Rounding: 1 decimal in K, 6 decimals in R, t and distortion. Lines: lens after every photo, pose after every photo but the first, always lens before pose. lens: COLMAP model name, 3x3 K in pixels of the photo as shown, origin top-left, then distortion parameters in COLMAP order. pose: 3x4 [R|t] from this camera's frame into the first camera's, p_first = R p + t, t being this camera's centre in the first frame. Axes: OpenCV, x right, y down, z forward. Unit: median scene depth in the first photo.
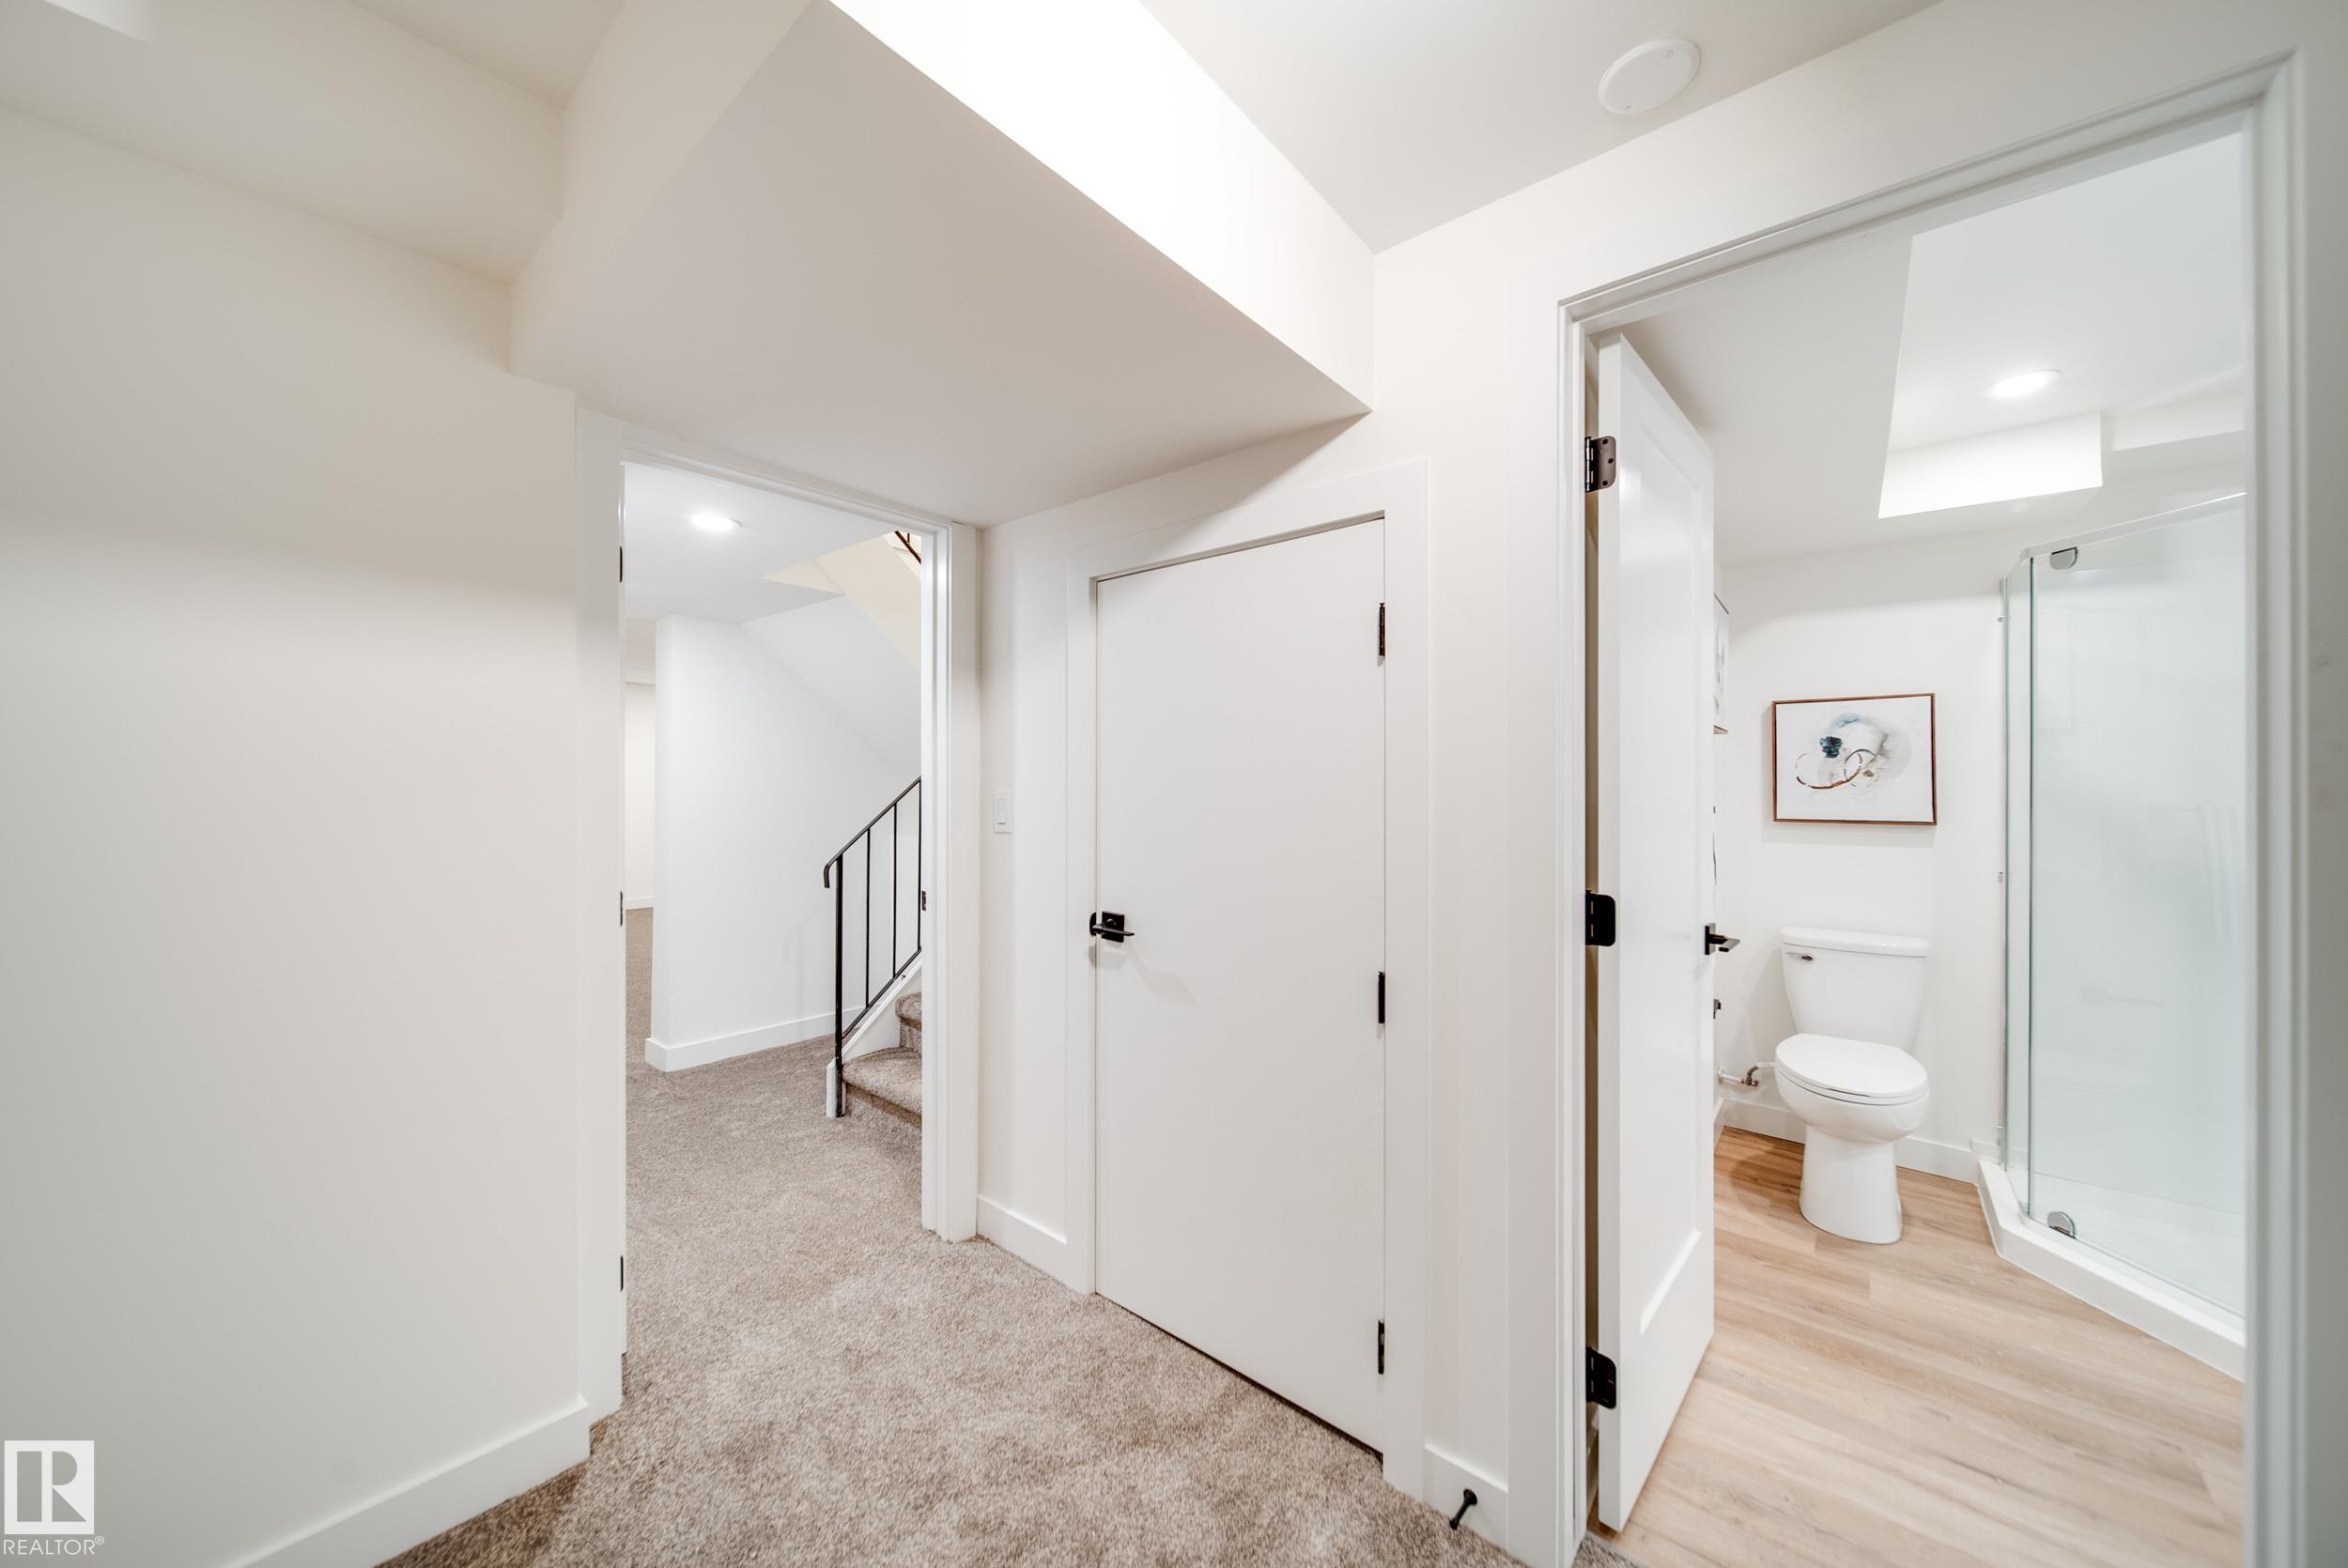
lens RADIAL K [[824.8, 0, 1174.4], [0, 824.8, 780.6], [0, 0, 1]] dist [-0.000758, -0.000482]
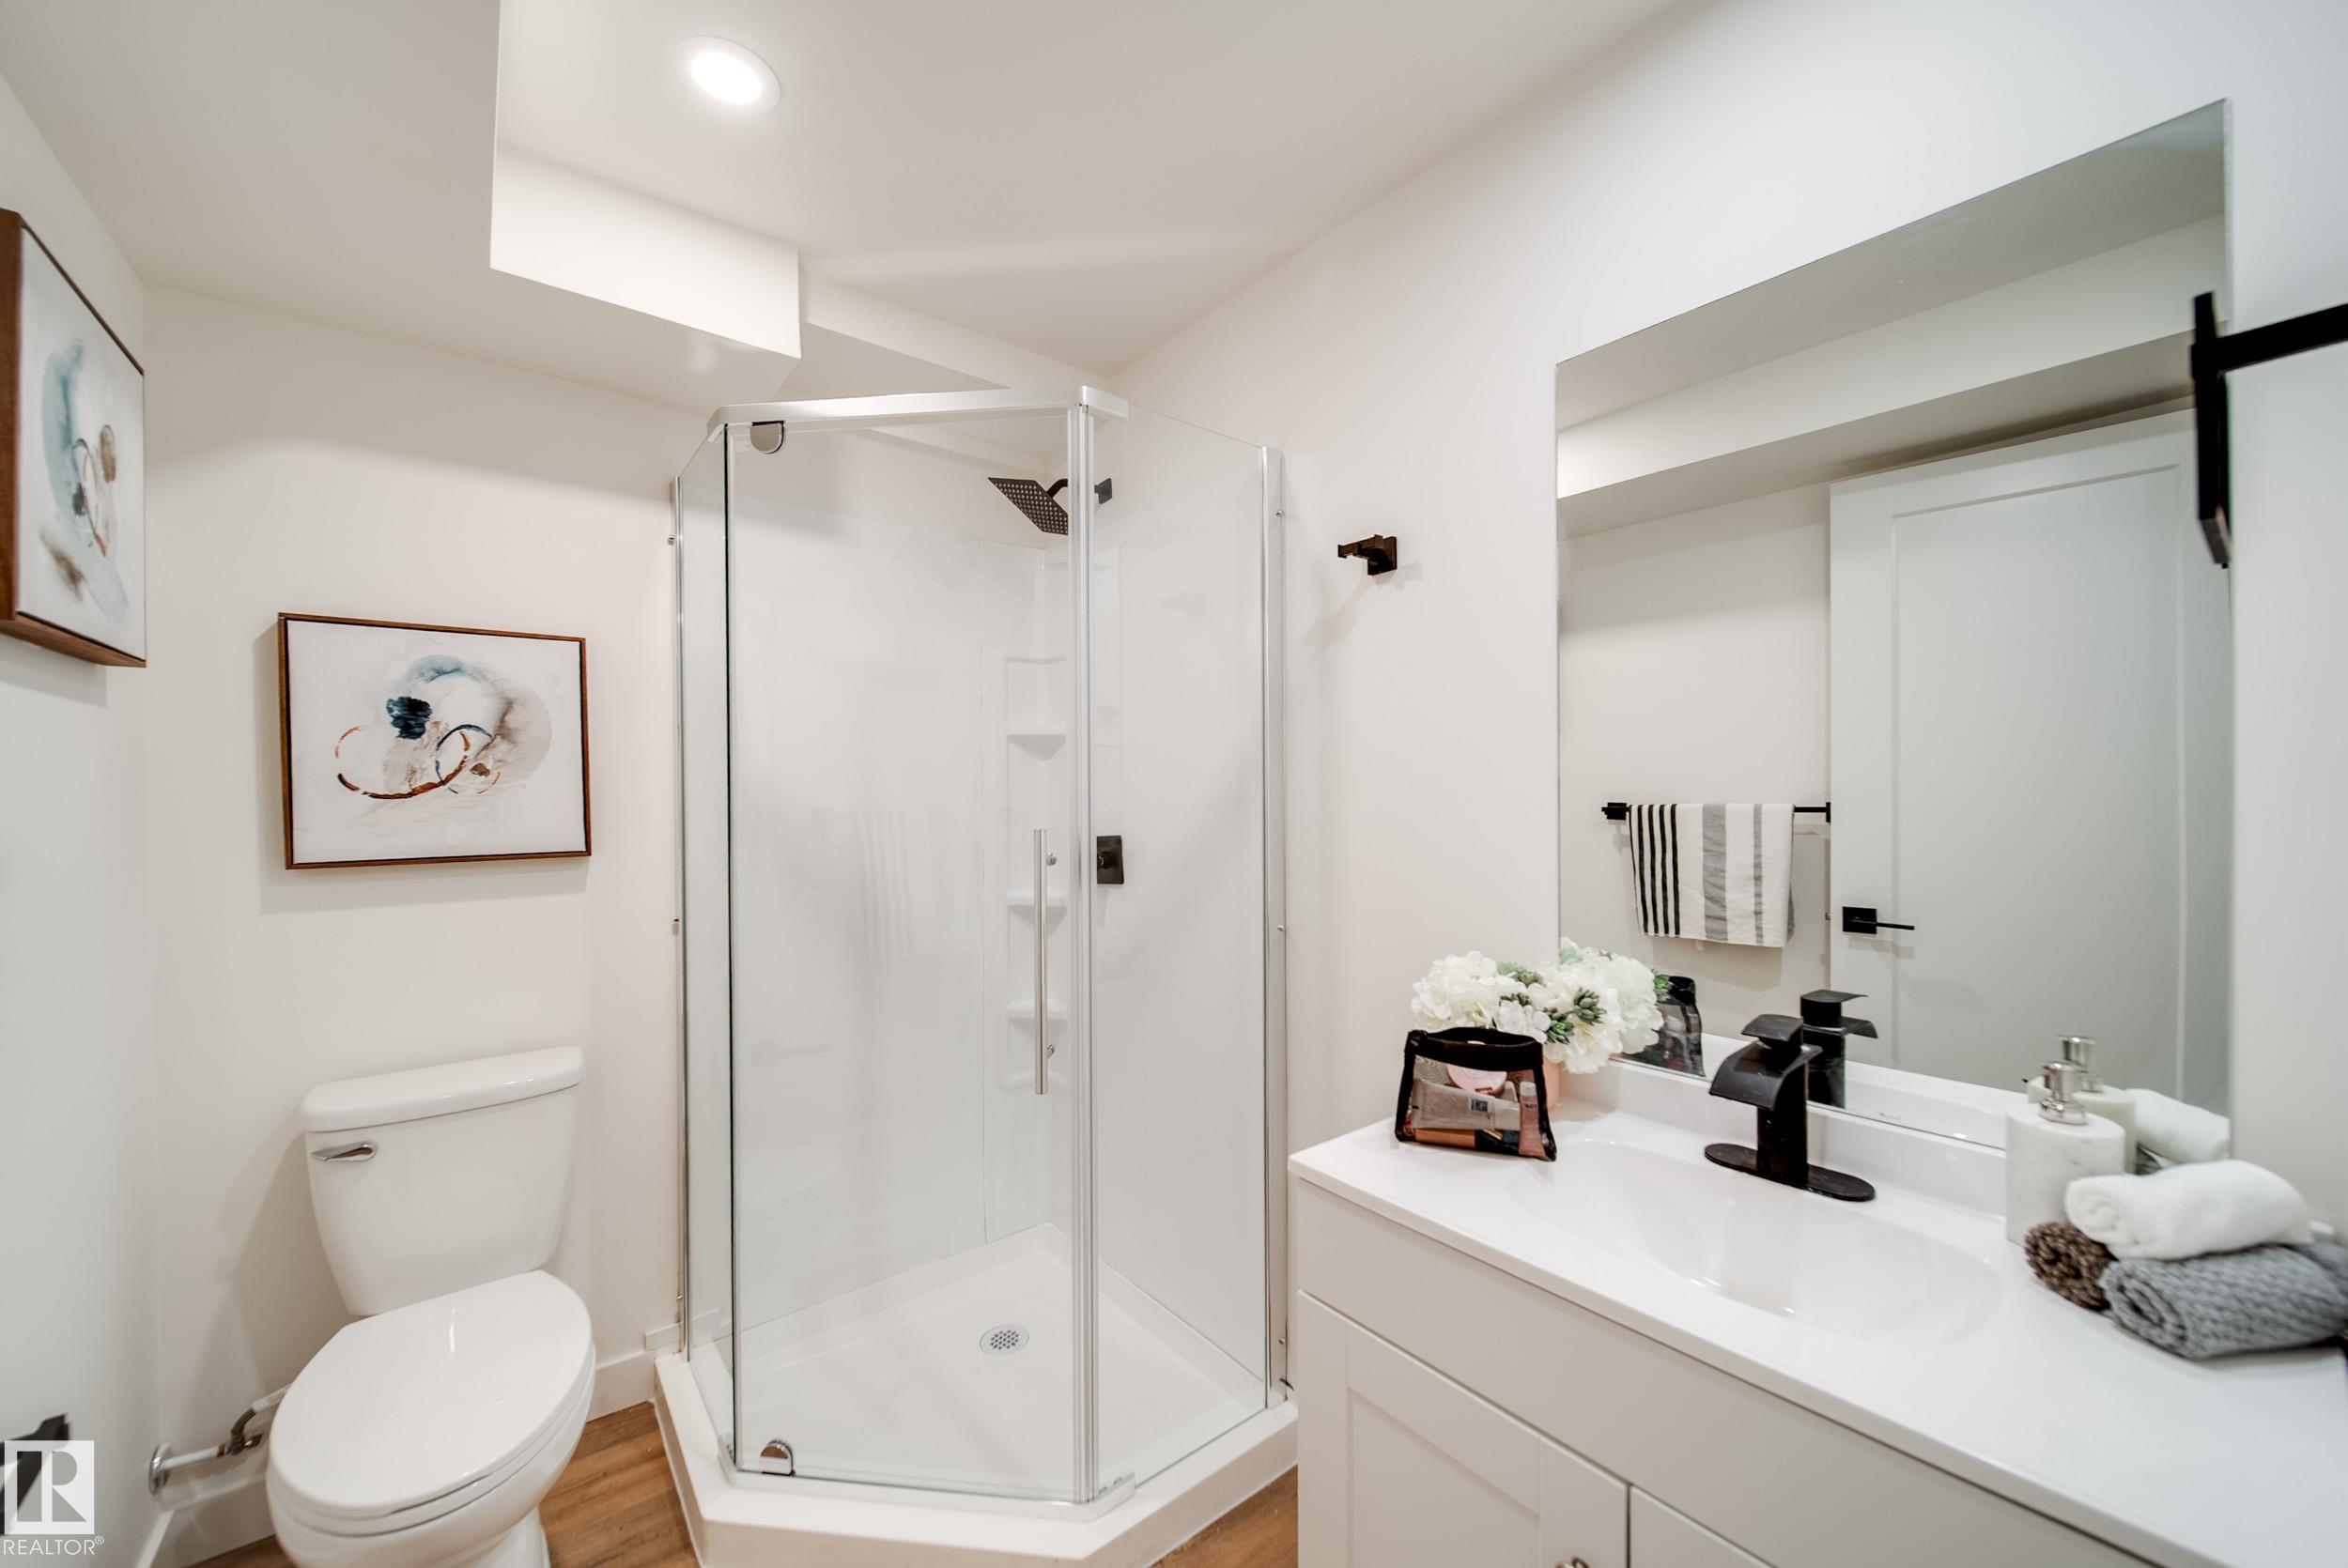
lens RADIAL K [[879.0, 0, 1181.7], [0, 879.0, 791.4], [0, 0, 1]] dist [-0.005555, -0.000554]
pose [[0.205246, -0.006248, 0.978690, 0.377979], [0.009677, 0.999944, 0.004354, 0.008327], [-0.978662, 0.008577, 0.205295, 0.435891]]
